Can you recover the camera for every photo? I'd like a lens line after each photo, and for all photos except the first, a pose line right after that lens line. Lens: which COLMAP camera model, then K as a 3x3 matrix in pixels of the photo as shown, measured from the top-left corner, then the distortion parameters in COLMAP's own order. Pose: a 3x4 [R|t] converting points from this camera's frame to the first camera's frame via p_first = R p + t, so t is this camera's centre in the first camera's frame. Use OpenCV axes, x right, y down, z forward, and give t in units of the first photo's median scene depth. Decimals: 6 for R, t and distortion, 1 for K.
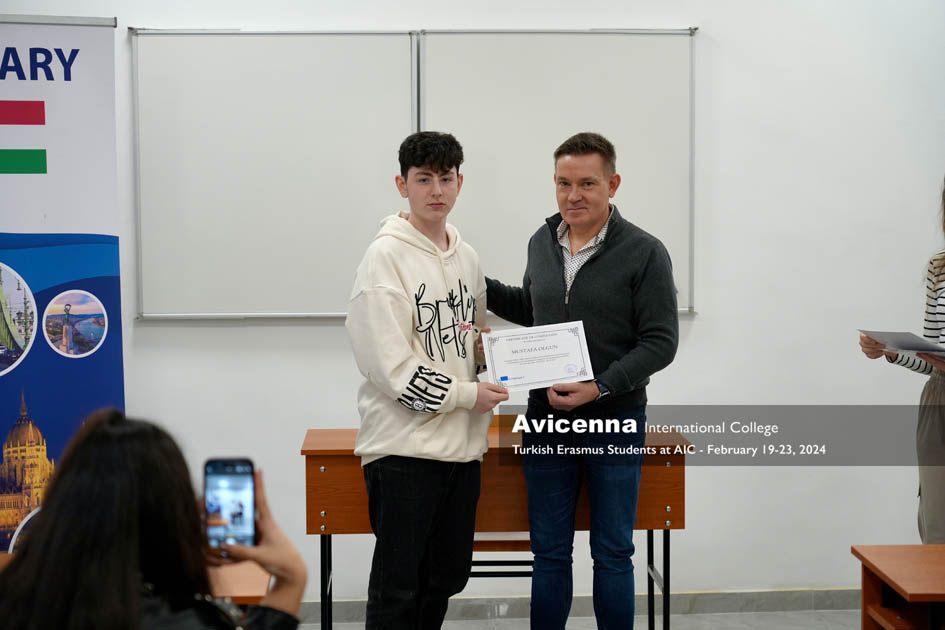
lens RADIAL K [[2077.0, 0, 471.5], [0, 2077.0, 308.6], [0, 0, 1]] dist [0.059889, 0.000000]
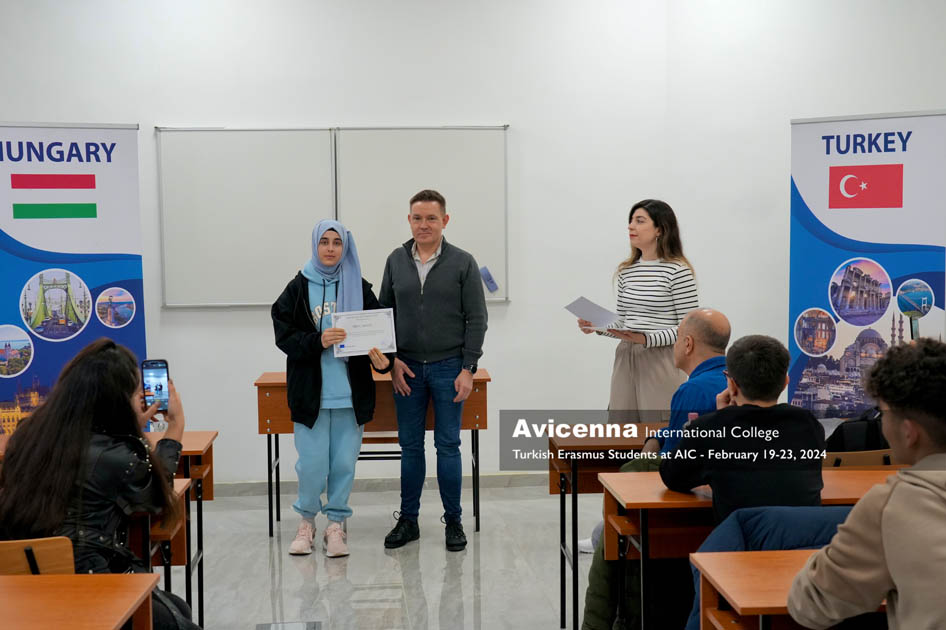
lens RADIAL K [[1492.0, 0, 486.7], [0, 1492.0, 324.5], [0, 0, 1]] dist [0.029596, 0.000000]
pose [[0.999777, -0.008399, 0.019365, 0.084288], [0.008233, 0.999929, 0.008592, 0.012948], [-0.019436, -0.008431, 0.999776, -0.204609]]
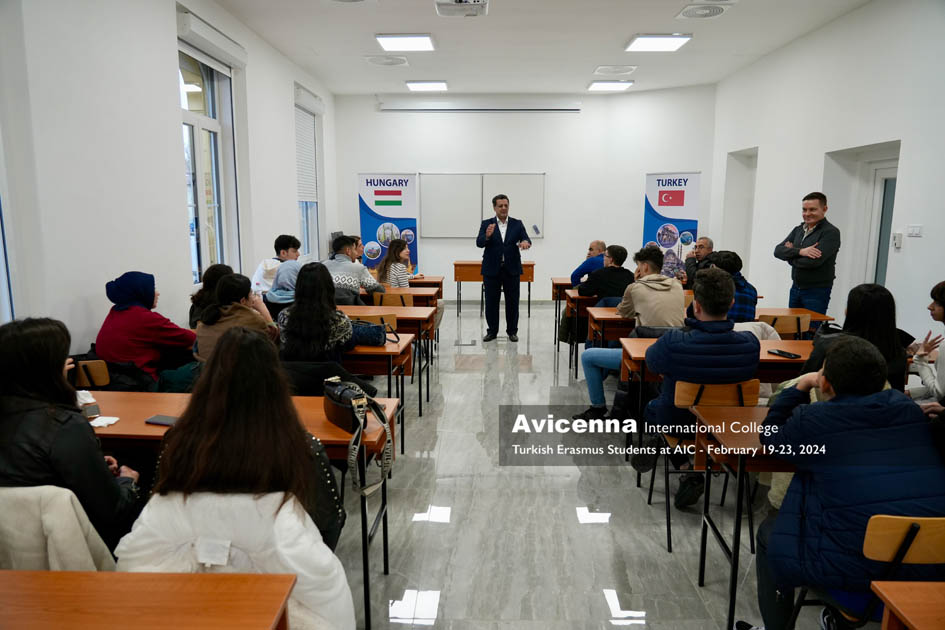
lens RADIAL K [[652.3, 0, 477.5], [0, 652.3, 309.3], [0, 0, 1]] dist [-0.001944, 0.006734]
pose [[0.997011, 0.019185, -0.074840, 0.091730], [-0.011792, 0.995116, 0.098005, 0.025374], [0.076354, -0.096830, 0.992368, -0.526461]]
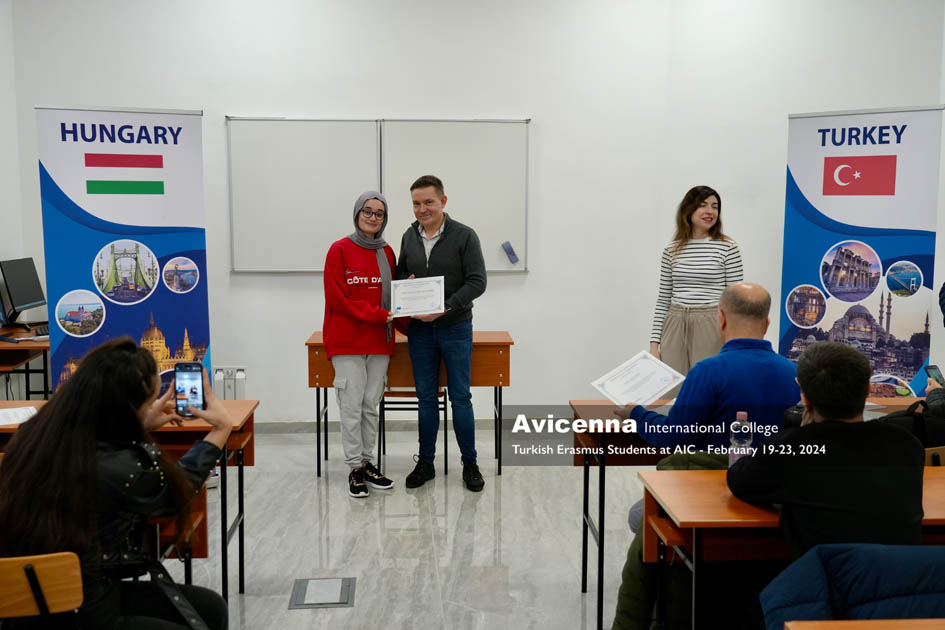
lens RADIAL K [[1048.7, 0, 472.2], [0, 1048.7, 312.2], [0, 0, 1]] dist [0.026431, 0.000000]
pose [[0.999963, 0.007731, -0.003815, 0.075782], [-0.007549, 0.998927, 0.045688, -0.004444], [0.004164, -0.045657, 0.998948, 0.055853]]
